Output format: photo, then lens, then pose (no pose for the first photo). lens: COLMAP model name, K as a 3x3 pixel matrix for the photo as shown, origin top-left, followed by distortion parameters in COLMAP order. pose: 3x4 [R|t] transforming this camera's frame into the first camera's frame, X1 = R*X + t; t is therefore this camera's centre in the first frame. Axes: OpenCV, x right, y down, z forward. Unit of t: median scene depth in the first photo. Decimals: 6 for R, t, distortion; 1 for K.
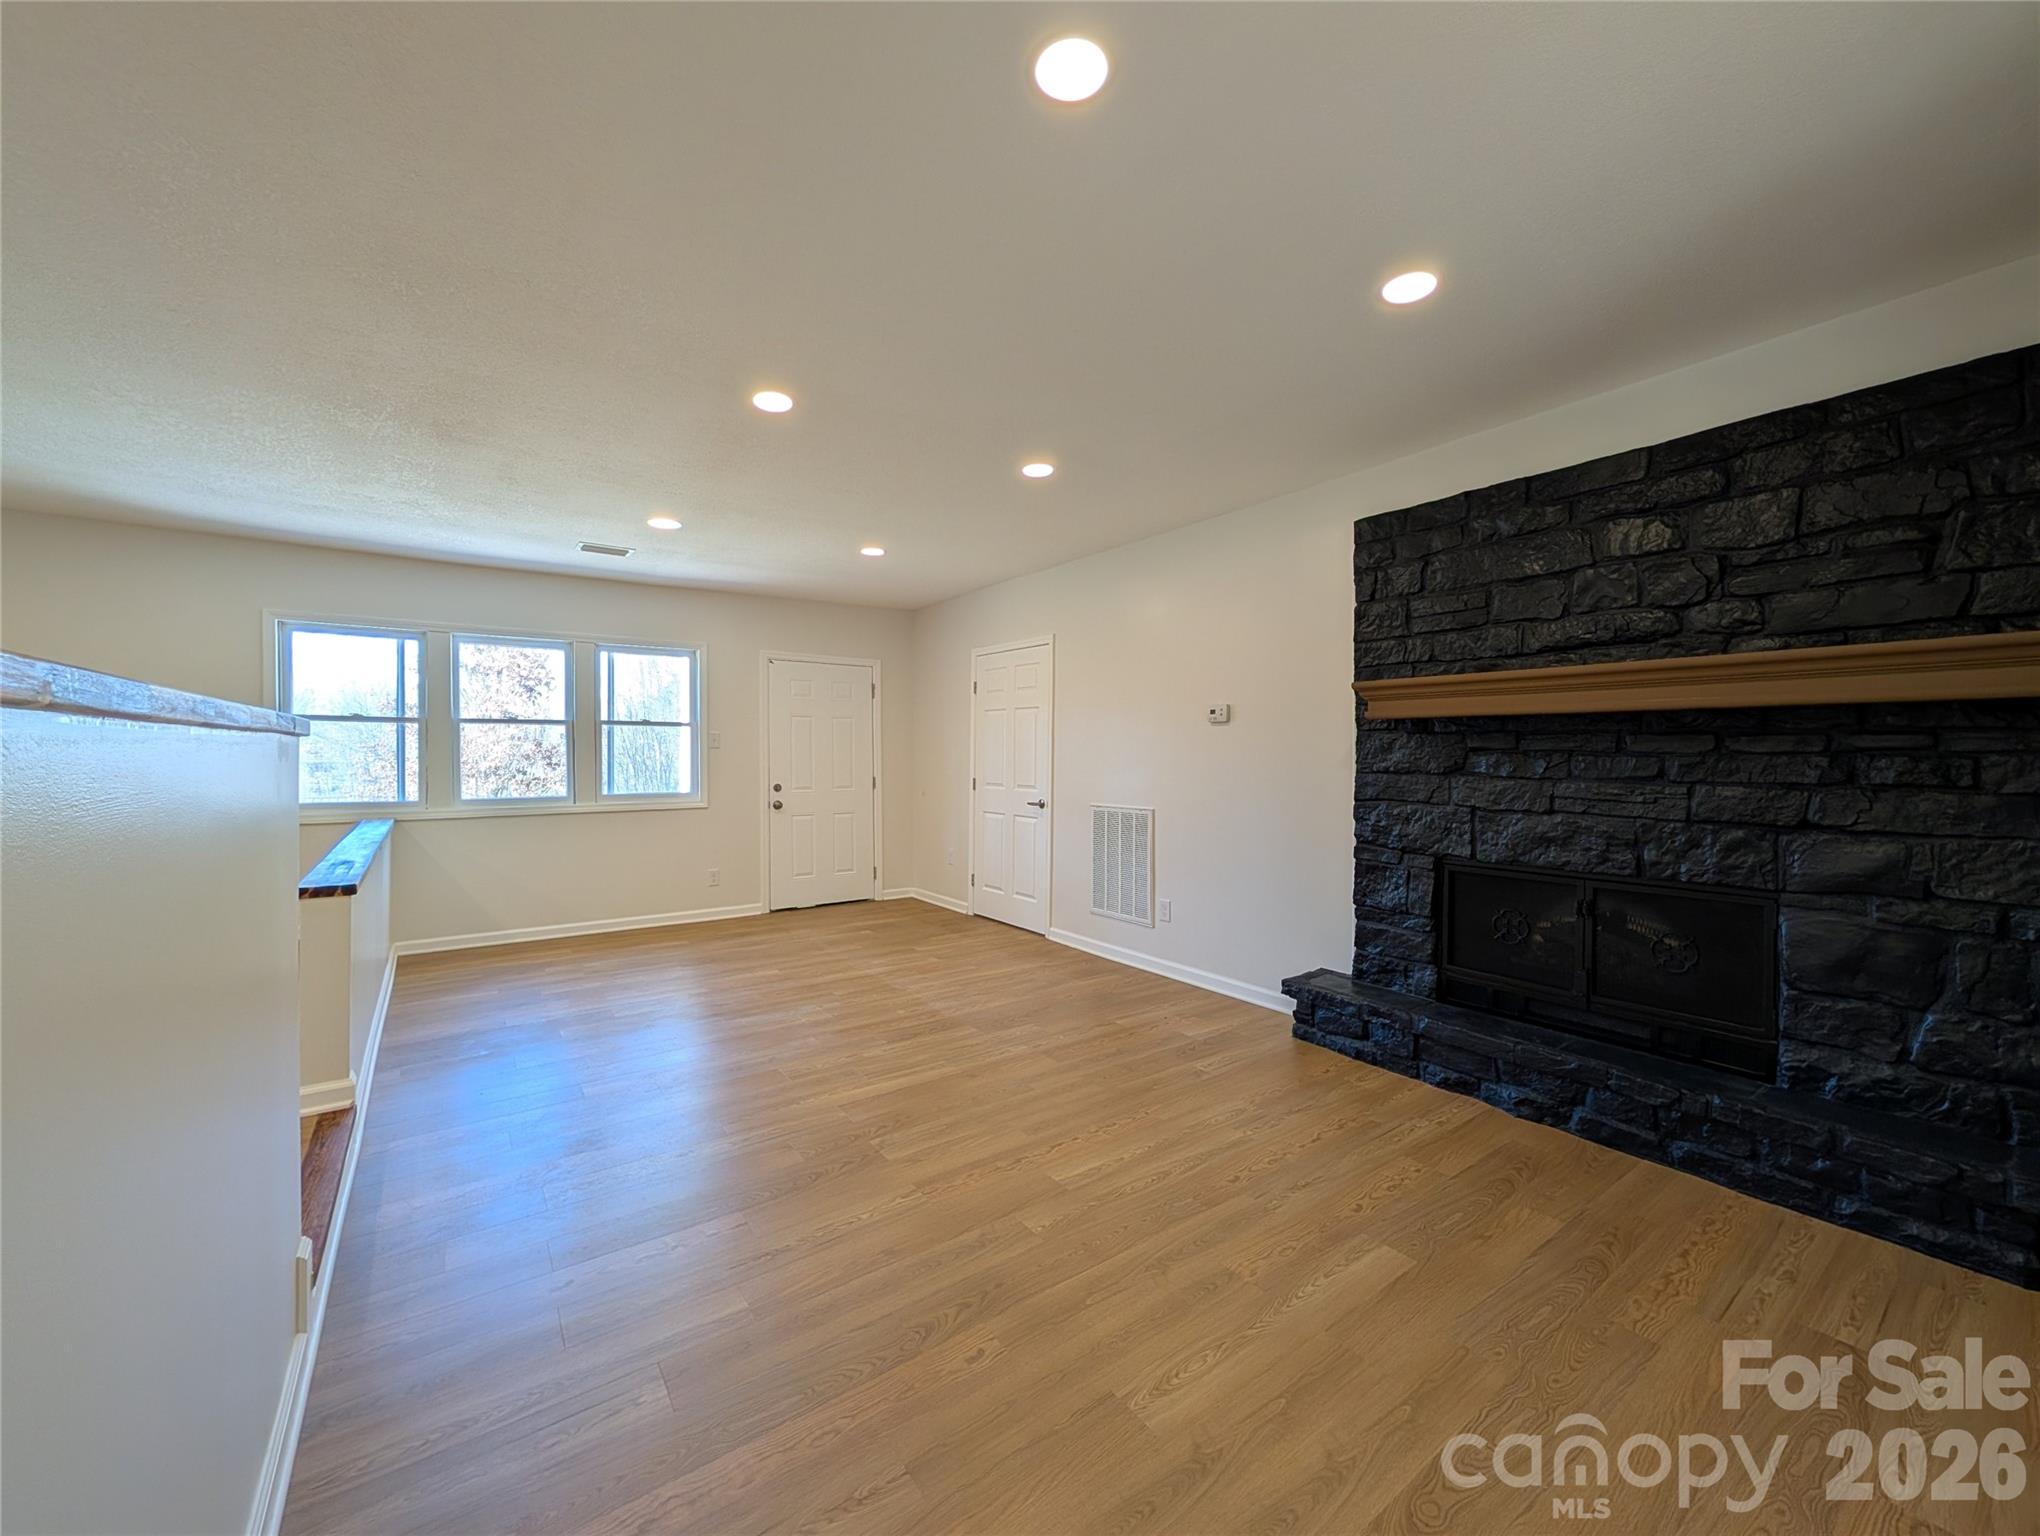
lens RADIAL K [[791.9, 0, 1021.6], [0, 791.9, 767.3], [0, 0, 1]] dist [0.001577, -0.000120]
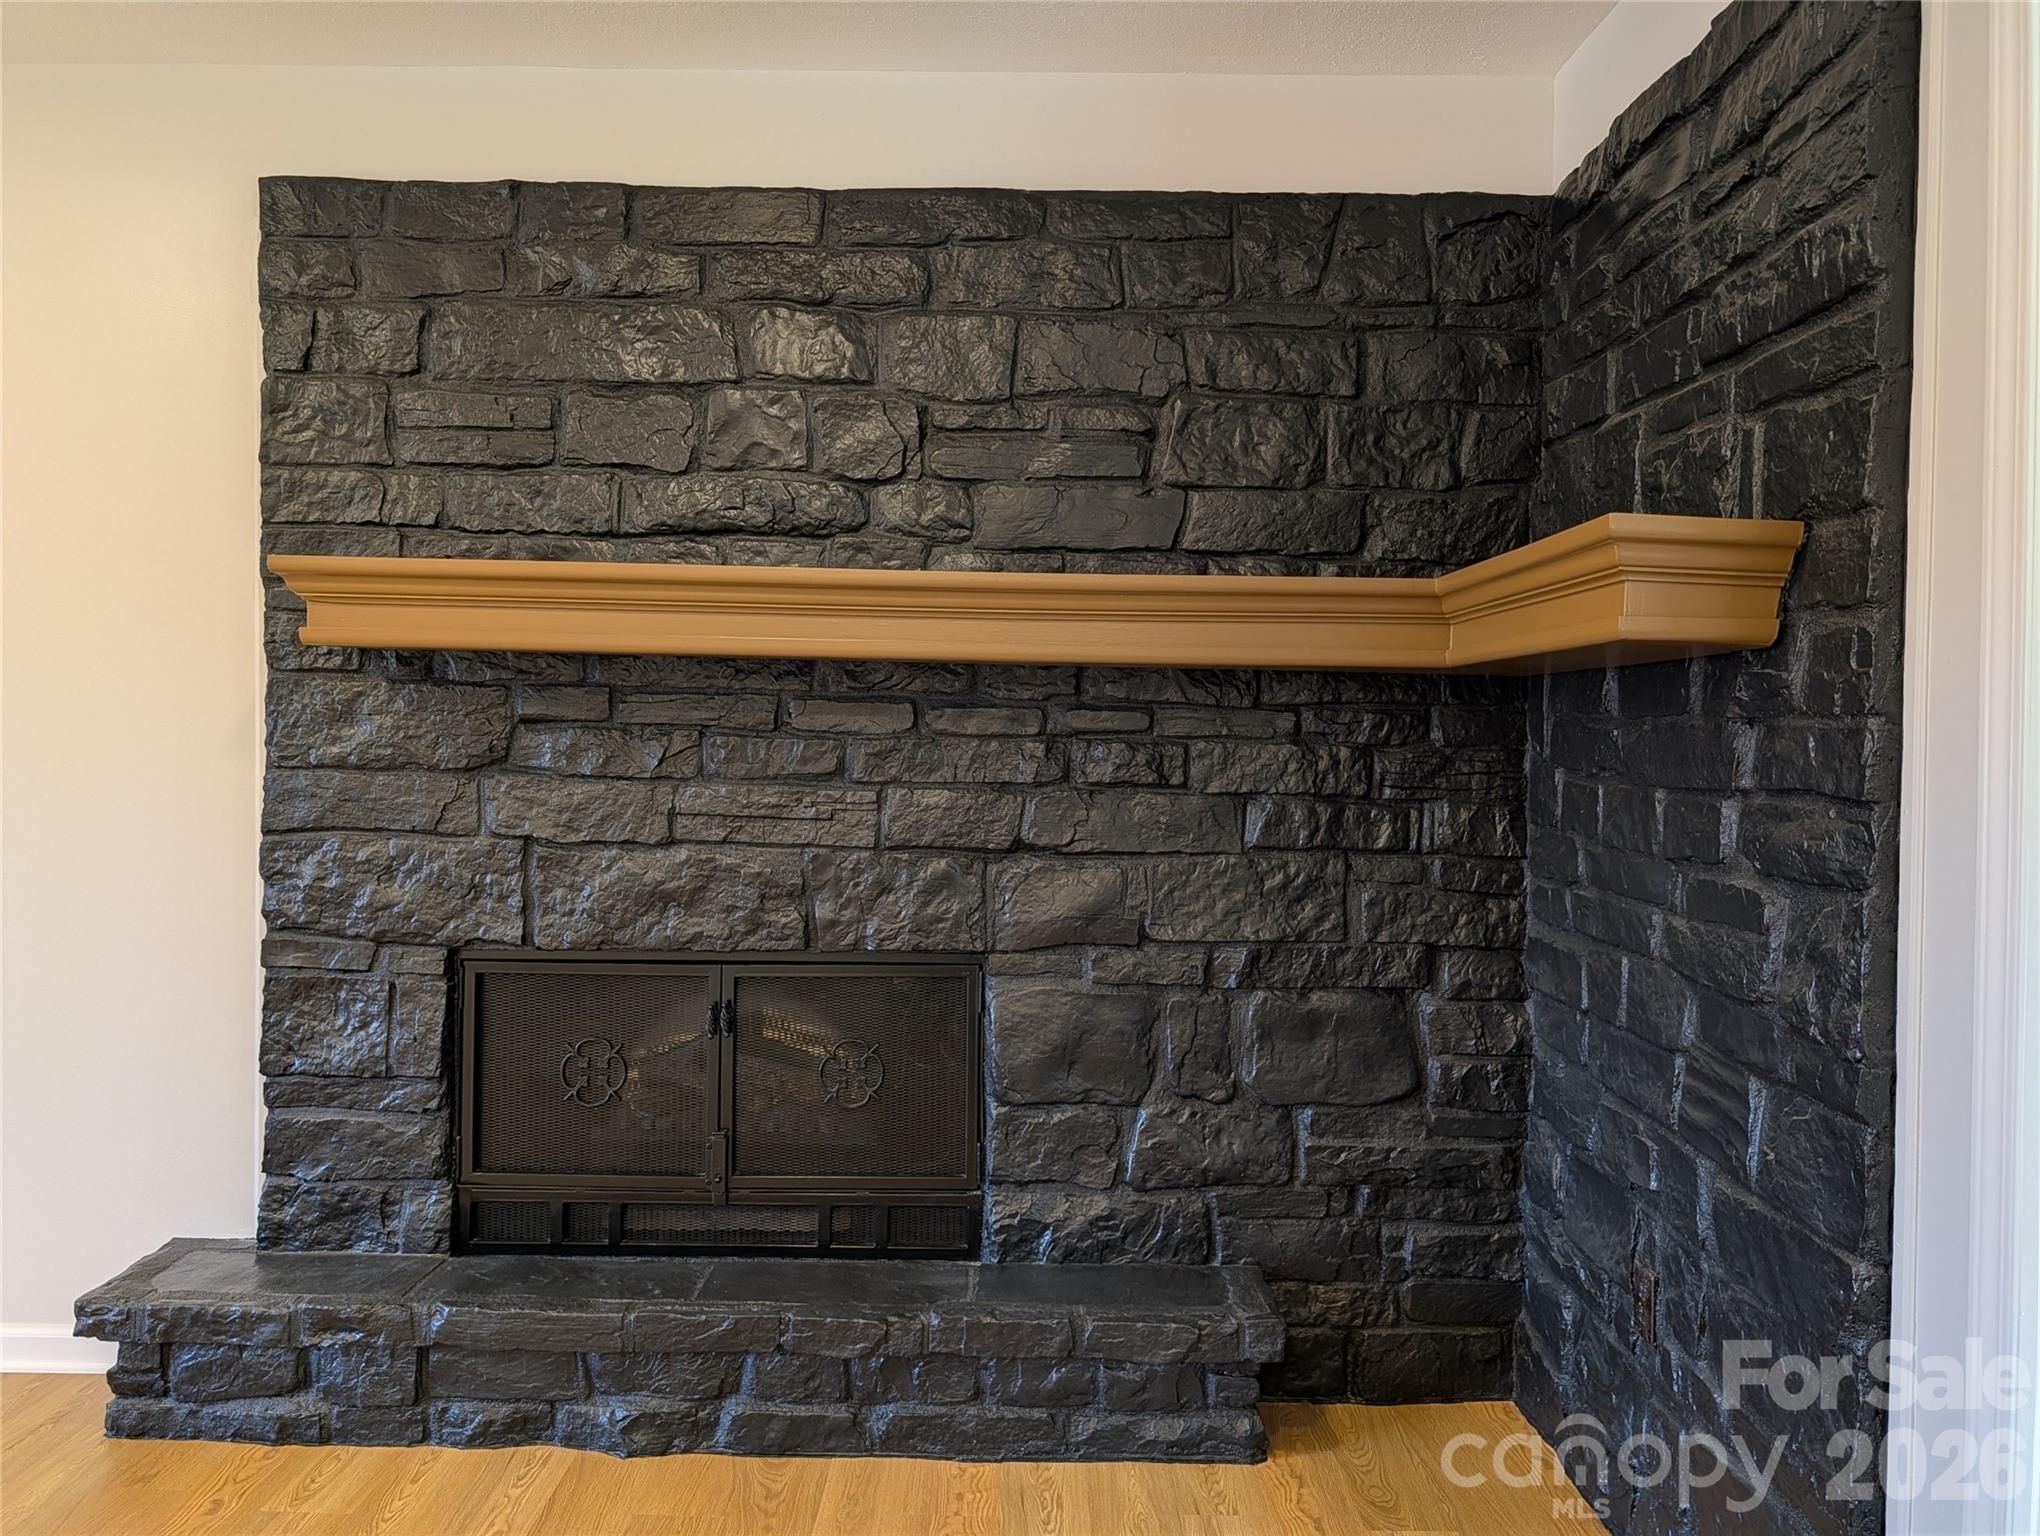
lens RADIAL K [[1462.4, 0, 1018.7], [0, 1462.4, 758.7], [0, 0, 1]] dist [0.025320, -0.025789]
pose [[0.588087, -0.007571, 0.808762, 0.021086], [-0.003121, 0.999928, 0.011630, -0.010154], [-0.808792, -0.009363, 0.588021, 0.233110]]
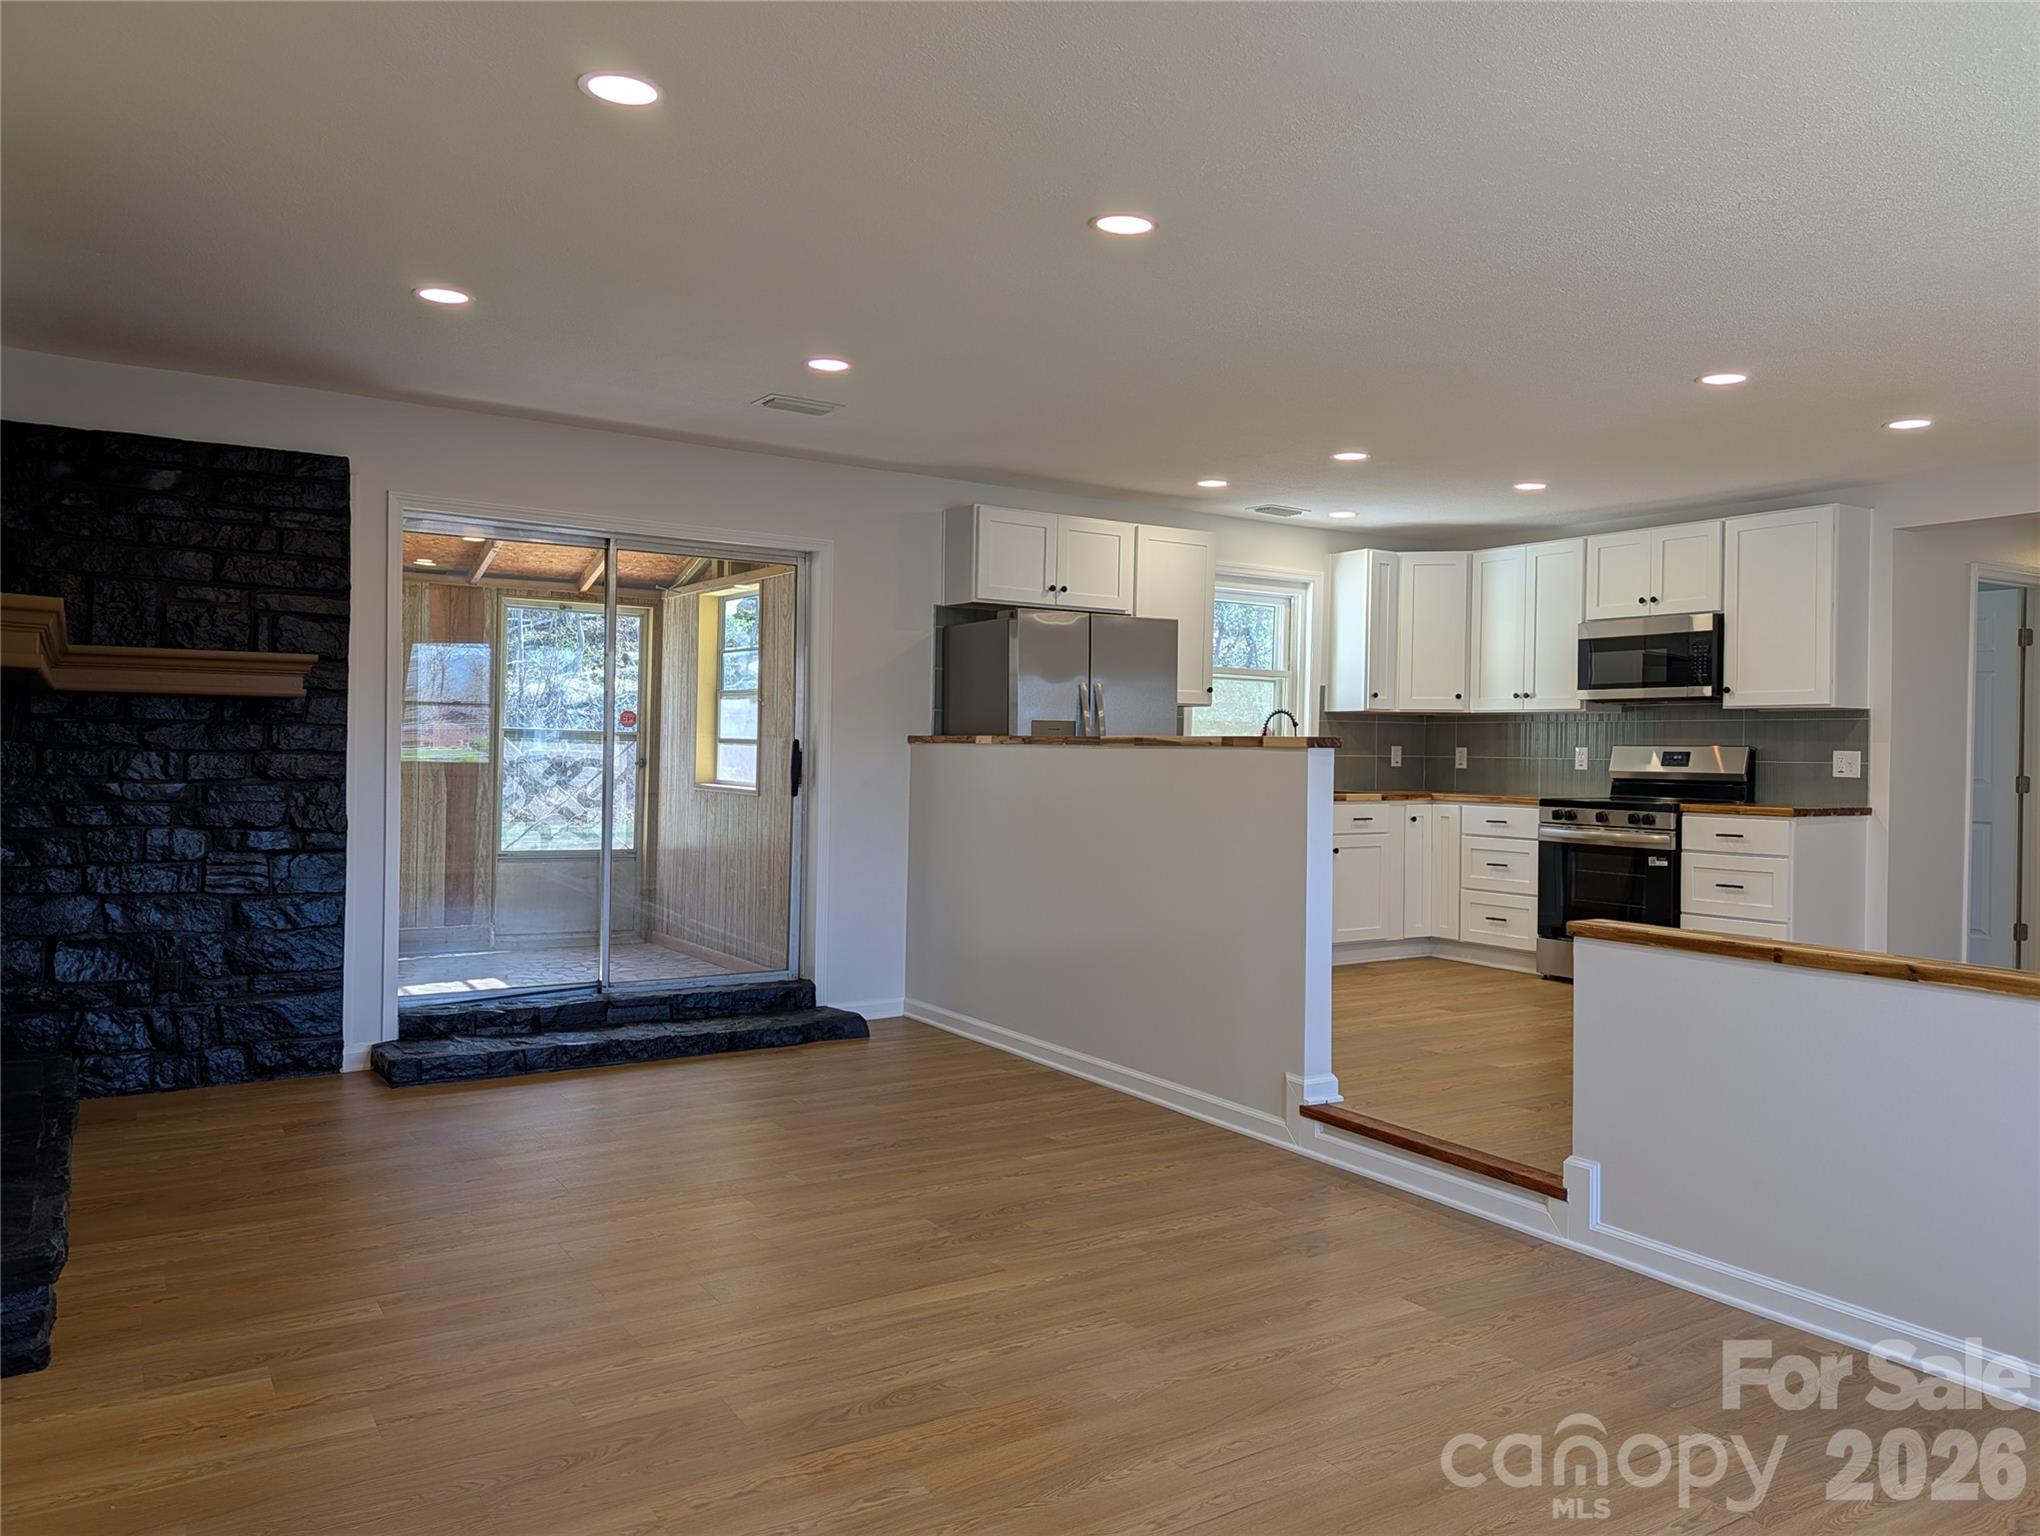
lens RADIAL K [[1462.4, 0, 1043.0], [0, 1462.4, 760.0], [0, 0, 1]] dist [0.025320, -0.025789]
pose [[-0.998118, -0.021899, 0.057283, -0.298993], [-0.020529, 0.999491, 0.024403, -0.040832], [-0.057788, 0.023181, -0.998060, 2.057427]]
